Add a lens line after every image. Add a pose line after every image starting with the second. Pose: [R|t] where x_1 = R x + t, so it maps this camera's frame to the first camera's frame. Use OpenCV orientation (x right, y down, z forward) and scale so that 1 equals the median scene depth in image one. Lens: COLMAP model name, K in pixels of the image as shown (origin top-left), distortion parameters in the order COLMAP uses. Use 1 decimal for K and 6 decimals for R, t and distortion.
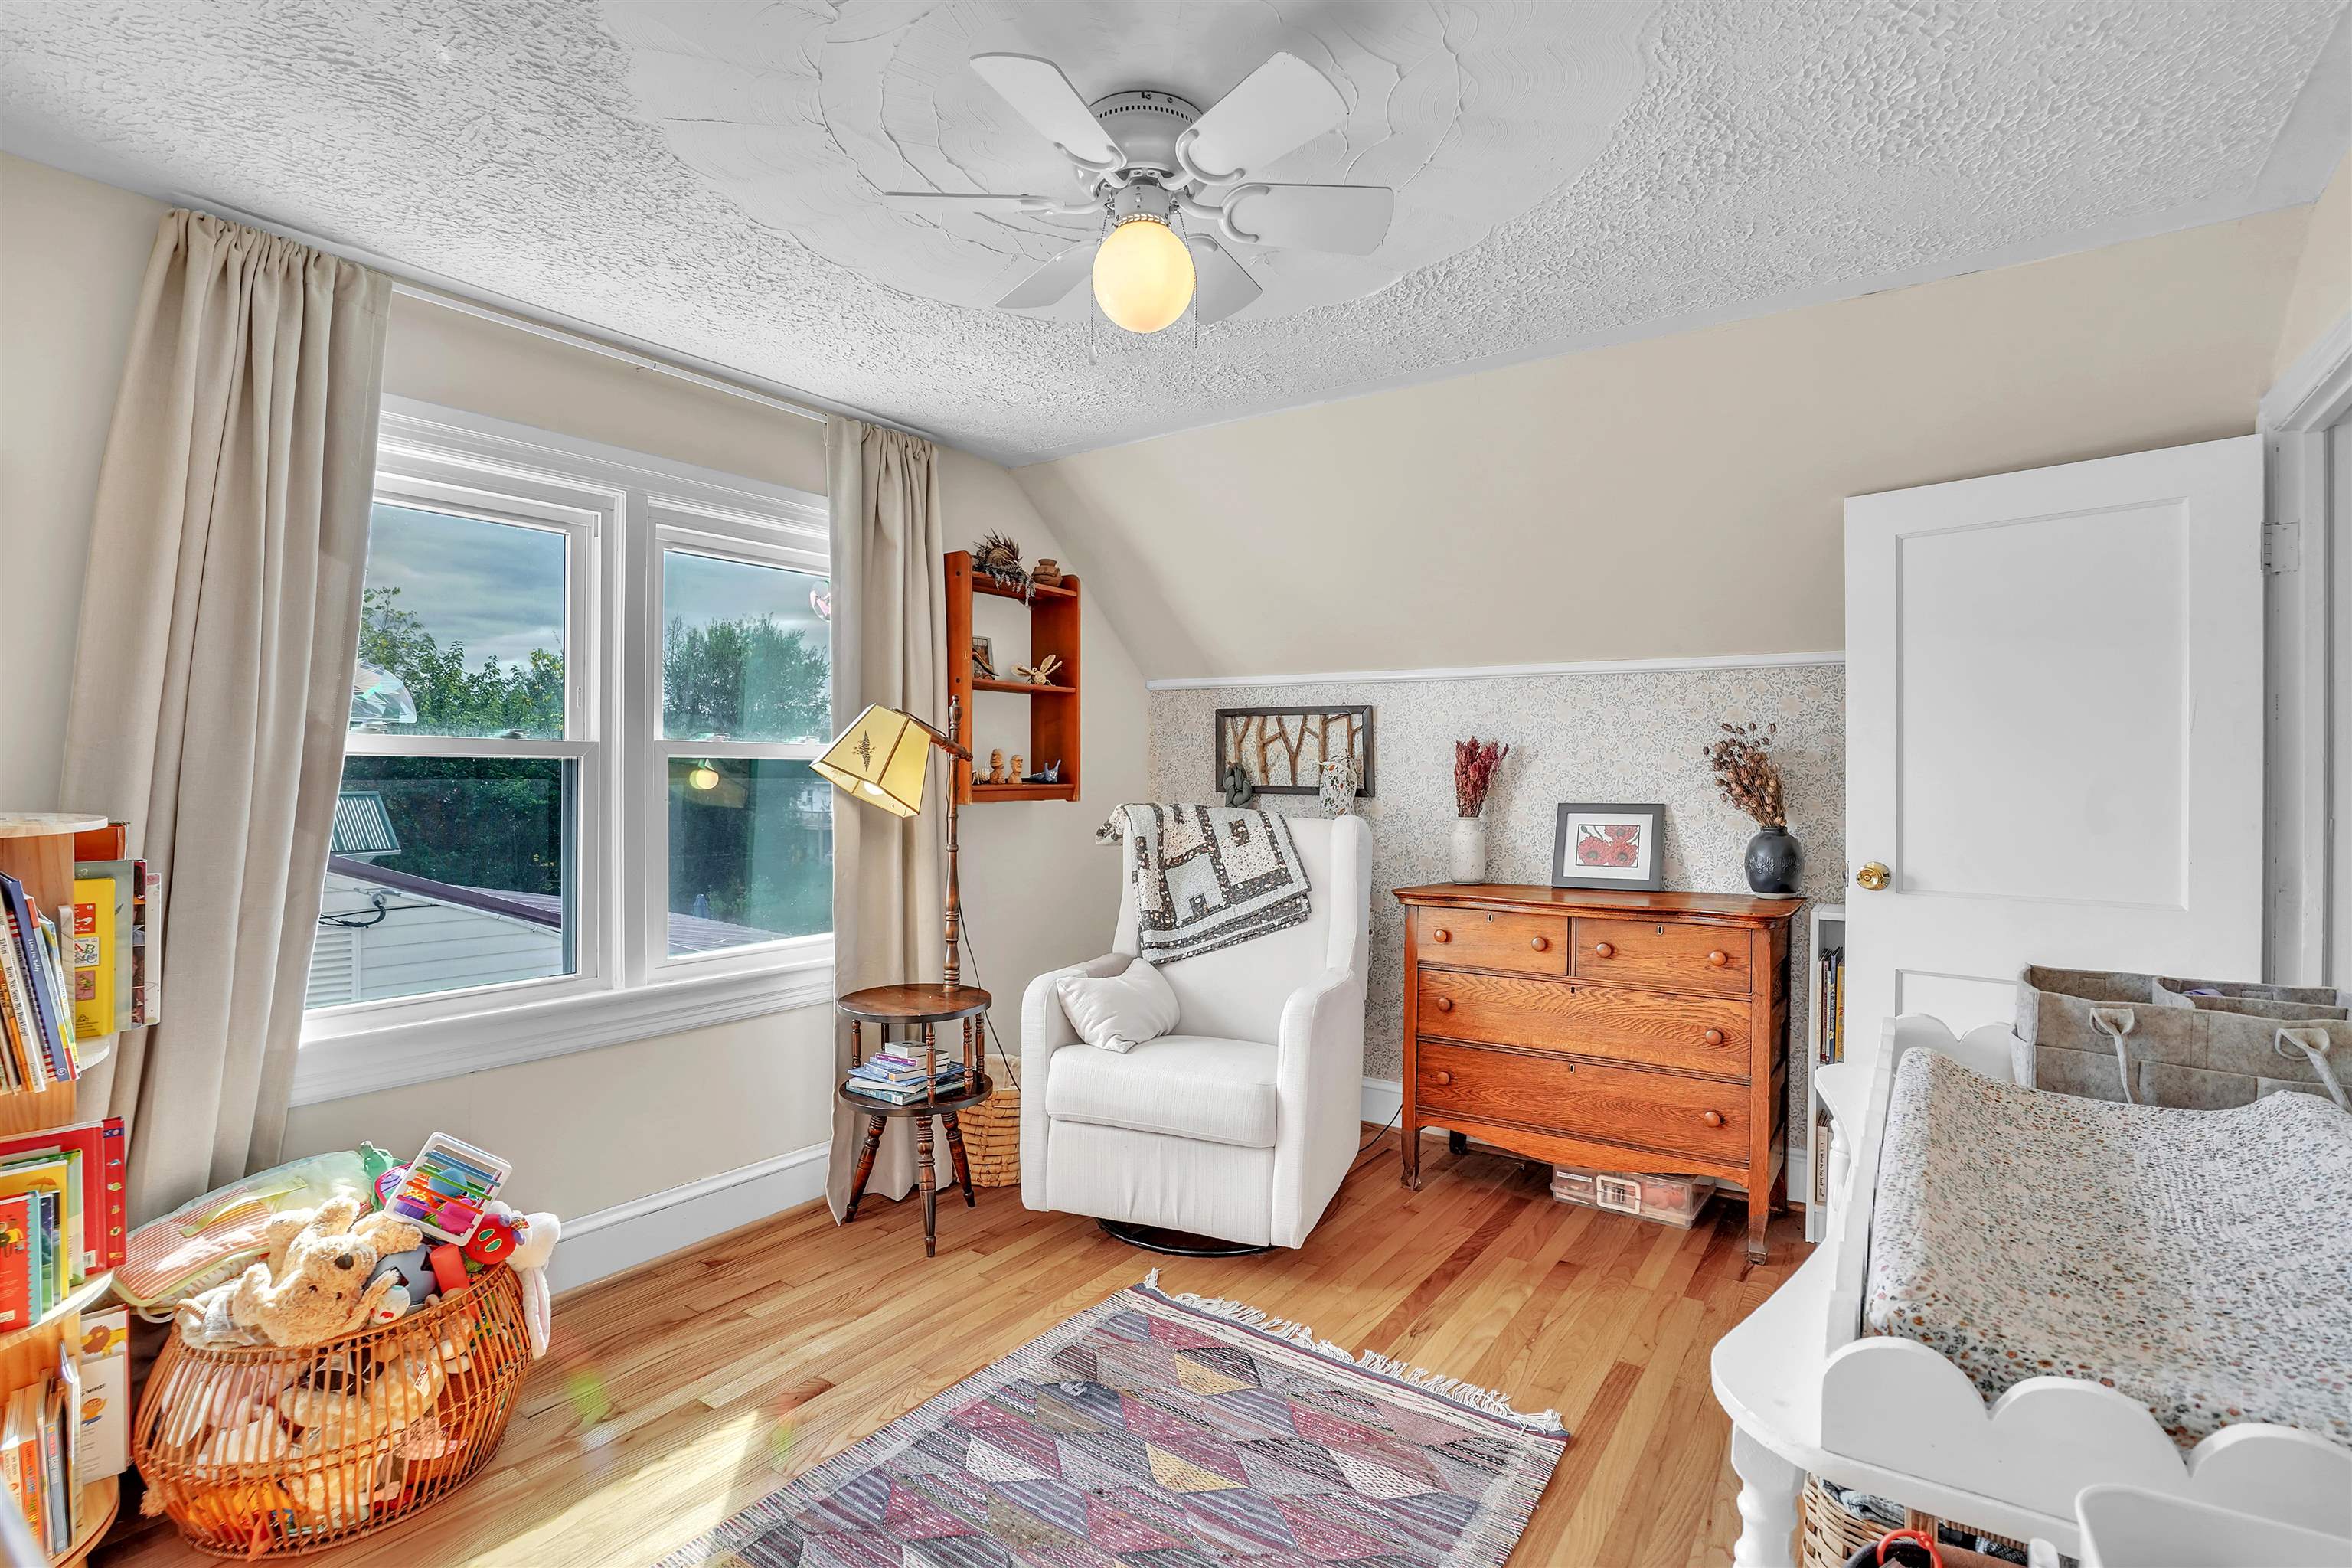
lens RADIAL K [[1157.8, 0, 1177.4], [0, 1157.8, 764.7], [0, 0, 1]] dist [-0.002367, -0.000109]
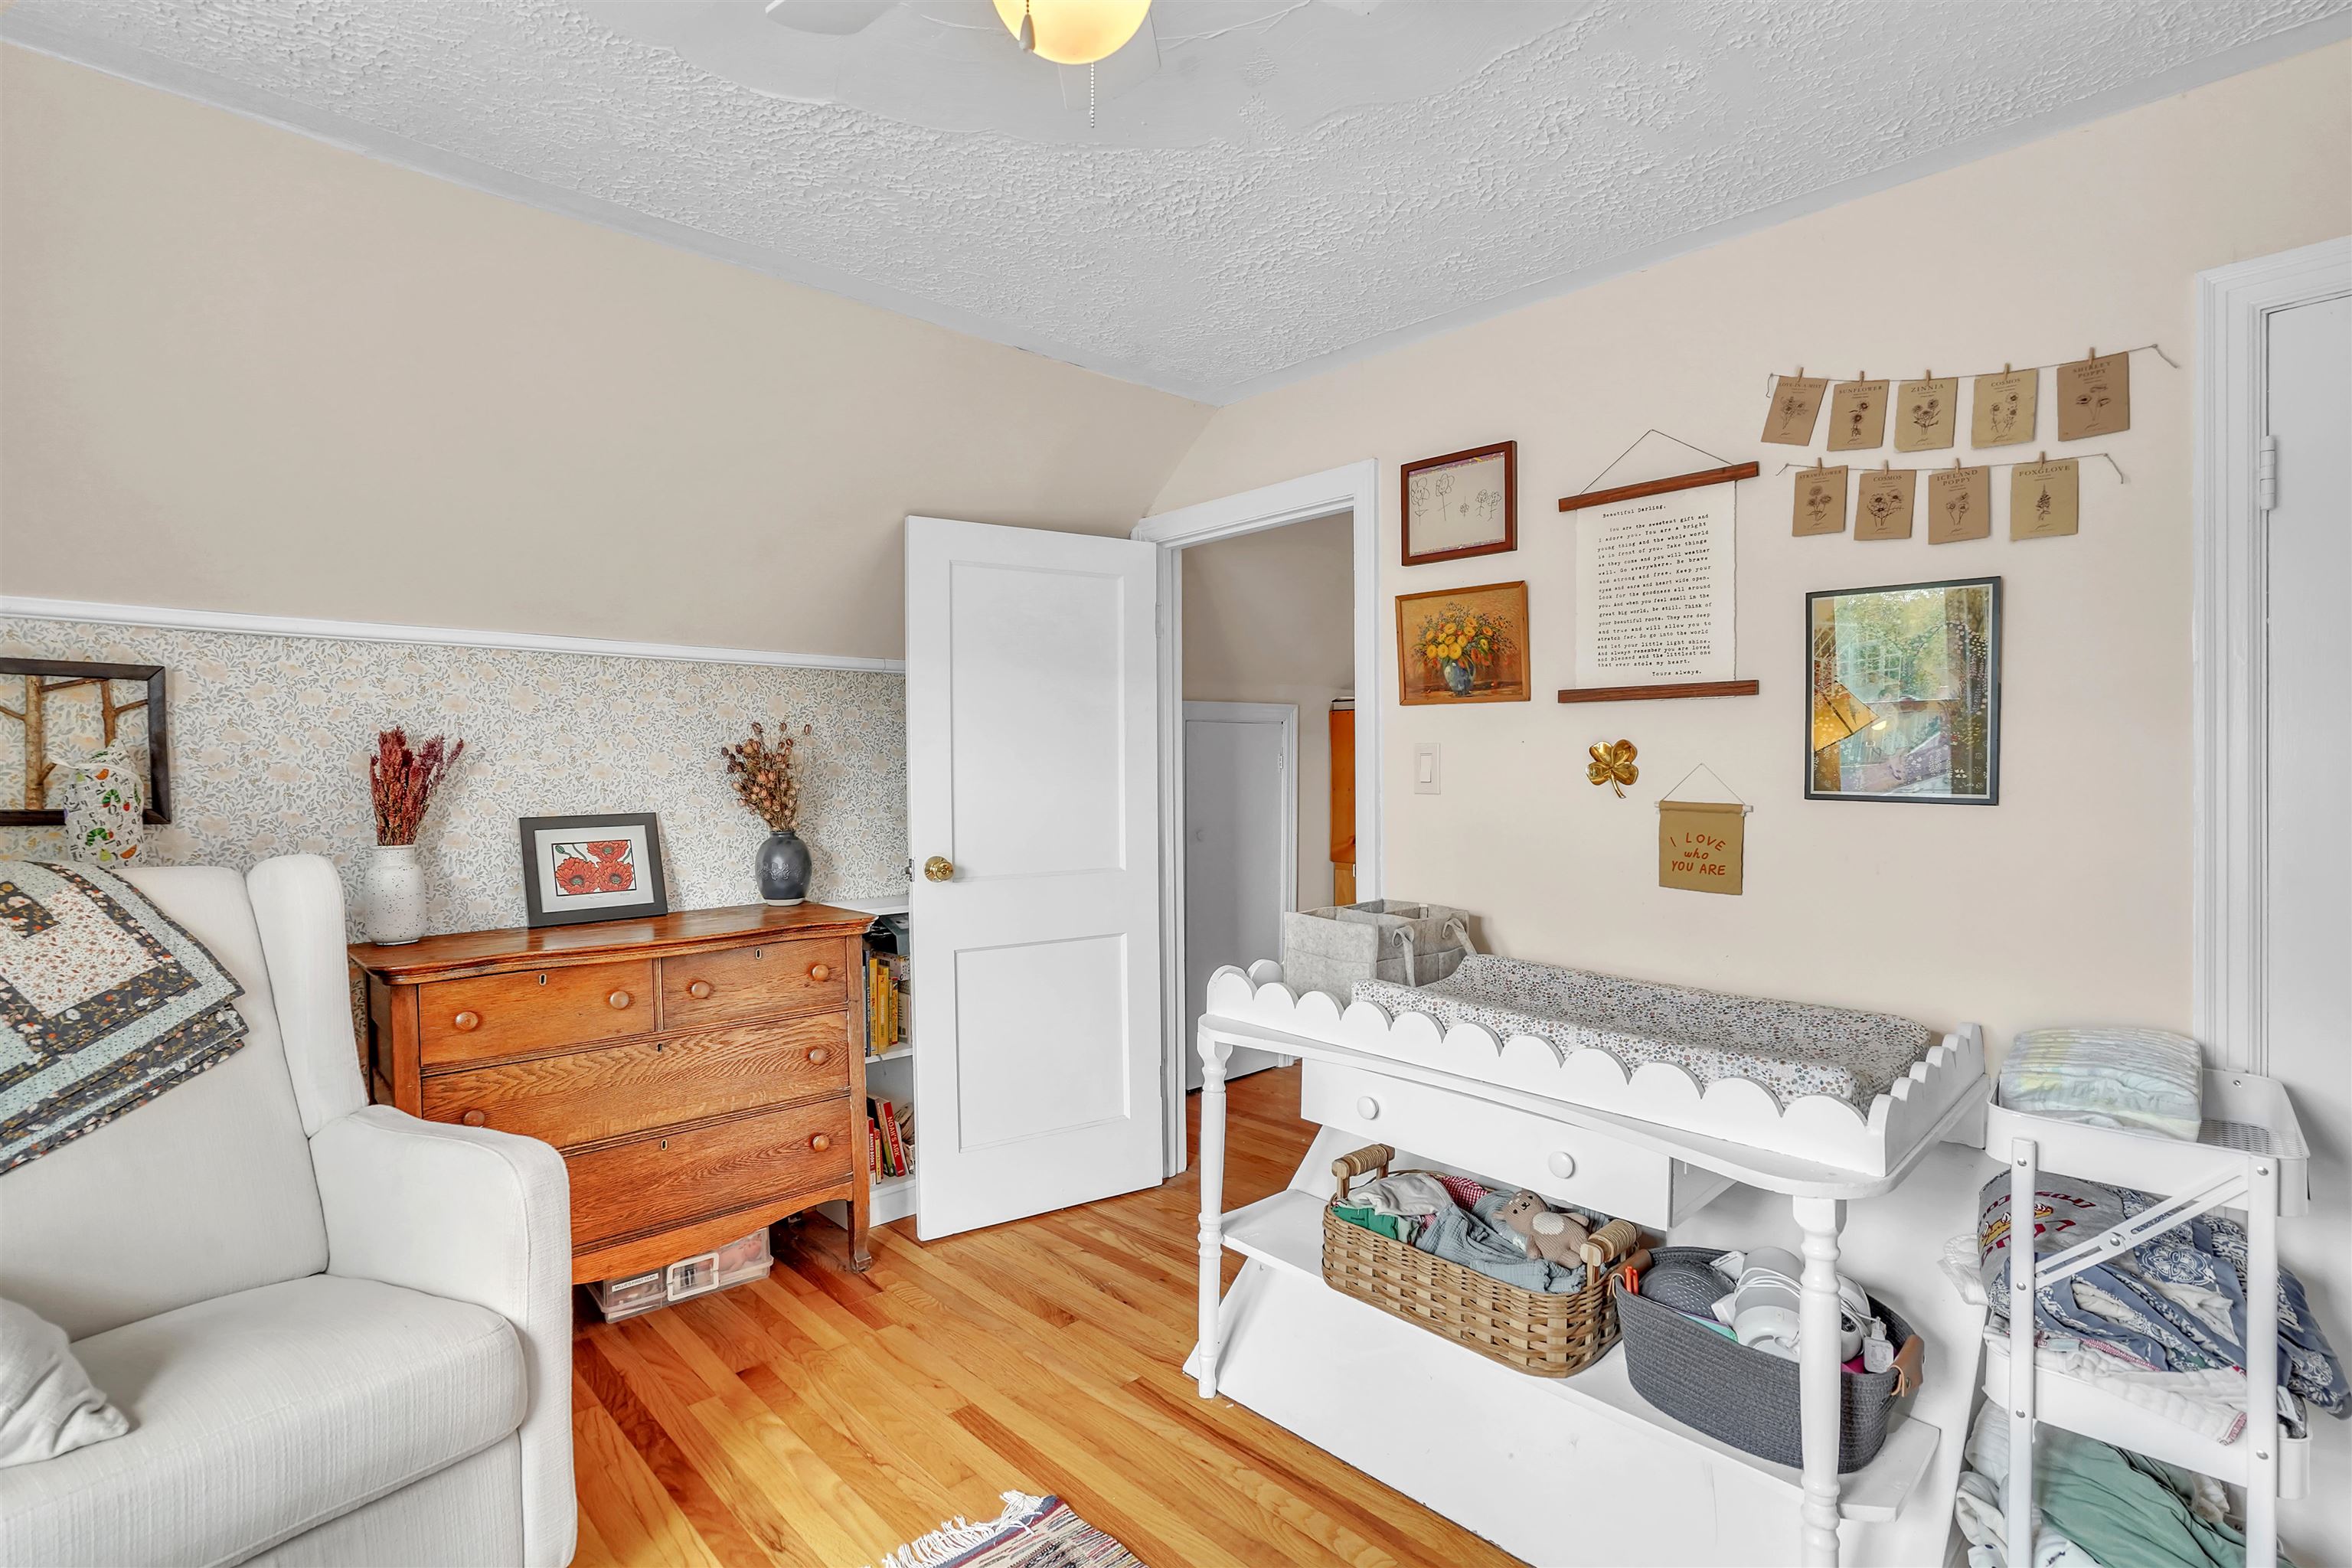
lens RADIAL K [[1137.7, 0, 1170.8], [0, 1137.7, 777.4], [0, 0, 1]] dist [-0.001884, 0.000364]
pose [[0.226678, -0.012914, 0.973884, -0.349541], [-0.000282, 0.999911, 0.013325, -0.004184], [-0.973970, -0.003295, 0.226654, 0.479857]]
